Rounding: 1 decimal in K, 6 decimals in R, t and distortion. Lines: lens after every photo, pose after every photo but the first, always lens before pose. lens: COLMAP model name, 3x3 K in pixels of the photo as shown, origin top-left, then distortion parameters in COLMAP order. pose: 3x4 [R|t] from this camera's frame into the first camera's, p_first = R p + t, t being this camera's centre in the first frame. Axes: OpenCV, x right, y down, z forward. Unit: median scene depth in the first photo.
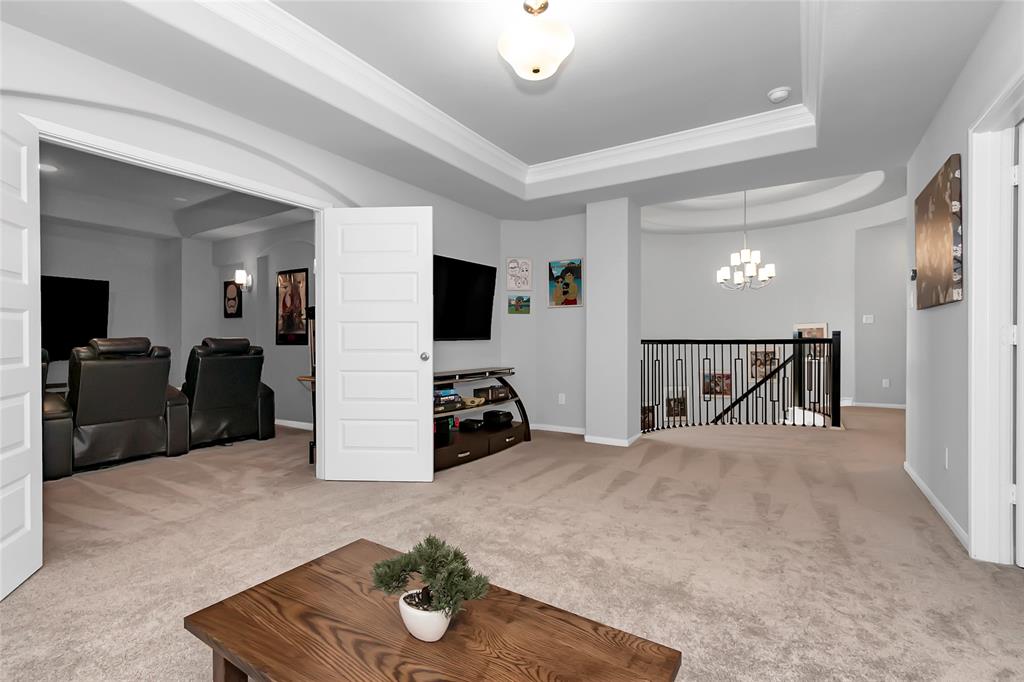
lens RADIAL K [[474.7, 0, 530.6], [0, 474.7, 341.1], [0, 0, 1]] dist [-0.000955, 0.000787]
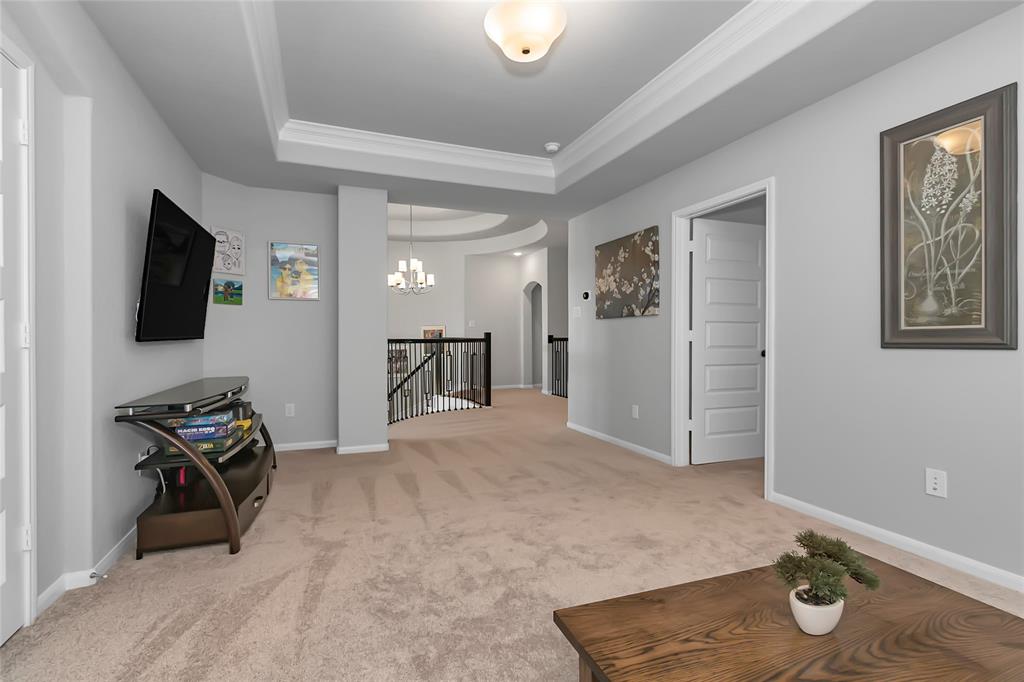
lens RADIAL K [[451.1, 0, 511.6], [0, 451.1, 341.9], [0, 0, 1]] dist [0.000869, 0.000467]
pose [[0.616538, -0.004948, 0.787310, -0.502064], [0.003511, 0.999988, 0.003535, 0.001048], [-0.787317, 0.000585, 0.616548, 0.335399]]
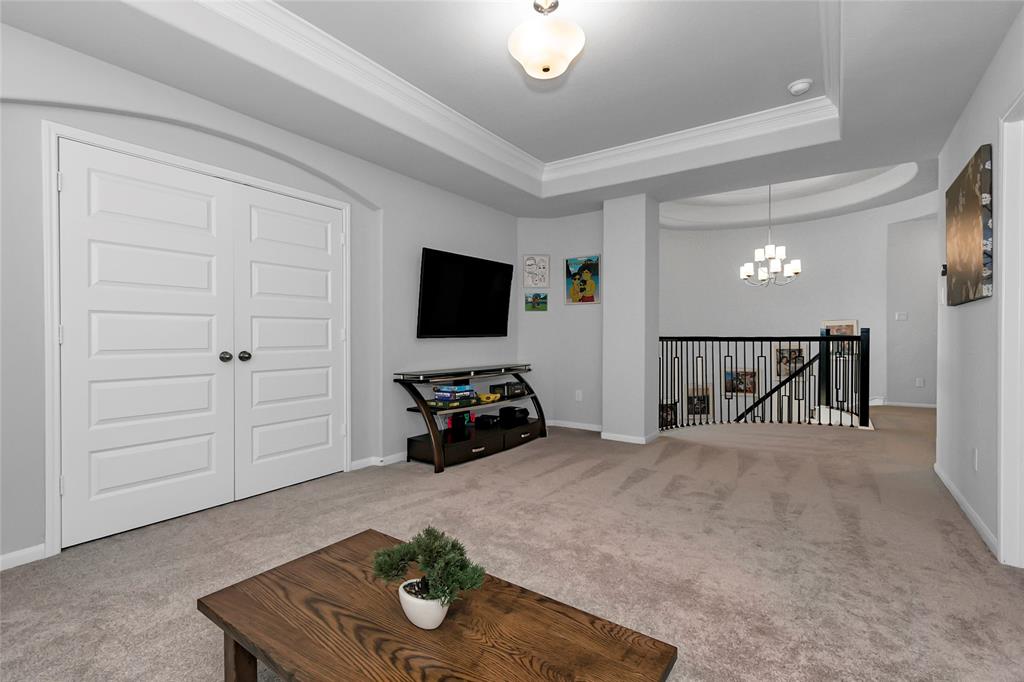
lens RADIAL K [[474.7, 0, 534.4], [0, 474.7, 339.2], [0, 0, 1]] dist [-0.000955, 0.000787]
pose [[0.998934, 0.001966, -0.046114, 0.024359], [-0.001847, 0.999995, 0.002612, 0.000115], [0.046119, -0.002524, 0.998933, -0.006361]]
